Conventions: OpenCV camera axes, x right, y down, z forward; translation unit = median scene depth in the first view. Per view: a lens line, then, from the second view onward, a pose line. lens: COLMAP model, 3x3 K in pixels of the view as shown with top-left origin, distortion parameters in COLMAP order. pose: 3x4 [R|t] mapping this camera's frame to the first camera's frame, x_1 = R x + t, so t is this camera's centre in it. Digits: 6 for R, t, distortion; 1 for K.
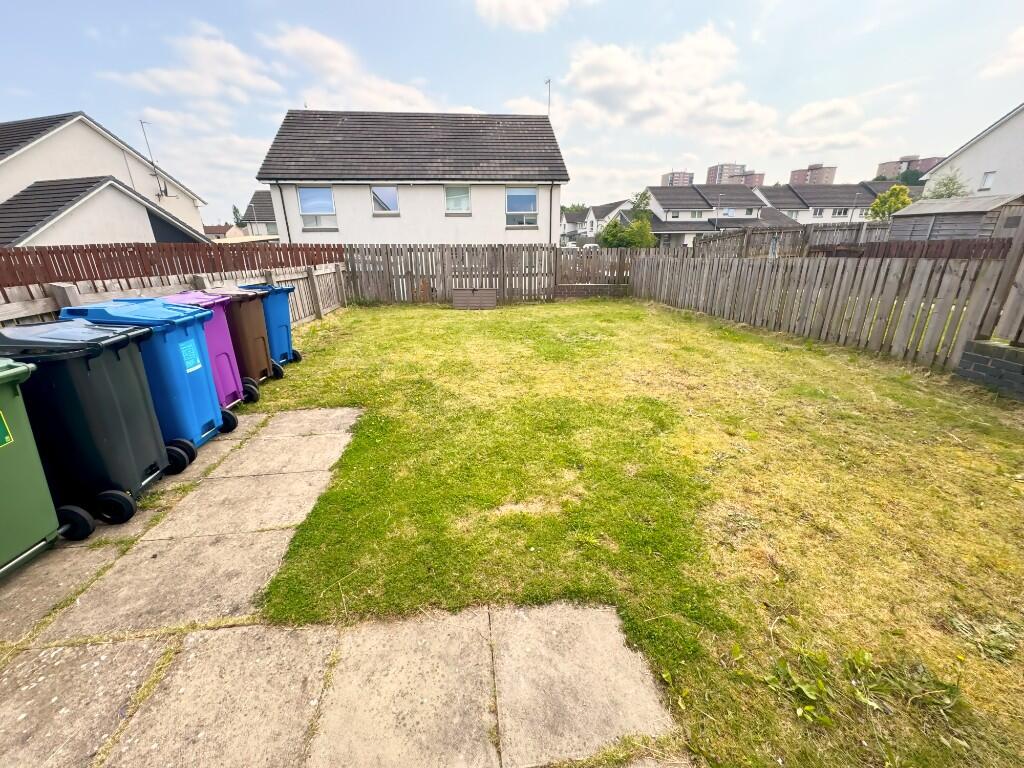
lens RADIAL K [[408.7, 0, 510.7], [0, 408.7, 382.8], [0, 0, 1]] dist [-0.002758, 0.000213]
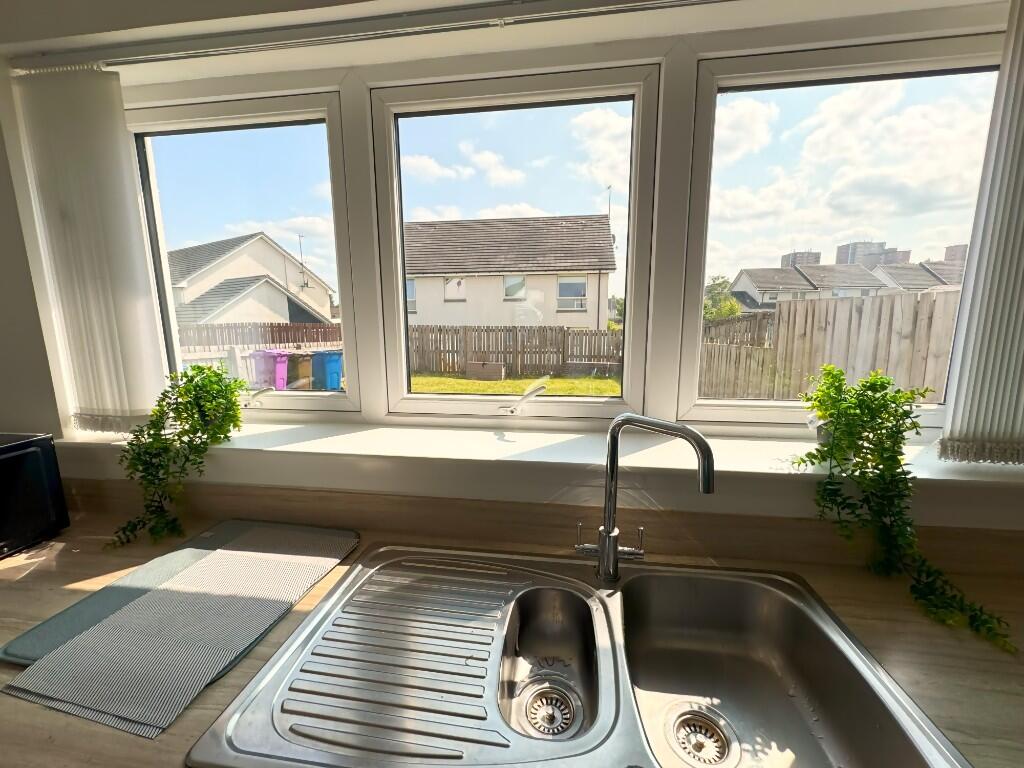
lens RADIAL K [[408.7, 0, 510.7], [0, 408.7, 382.8], [0, 0, 1]] dist [-0.002758, 0.000213]
pose [[0.967329, 0.044666, -0.249559, 0.154912], [-0.089237, 0.981351, -0.170256, 0.010443], [0.237300, 0.186963, 0.953275, -0.046515]]
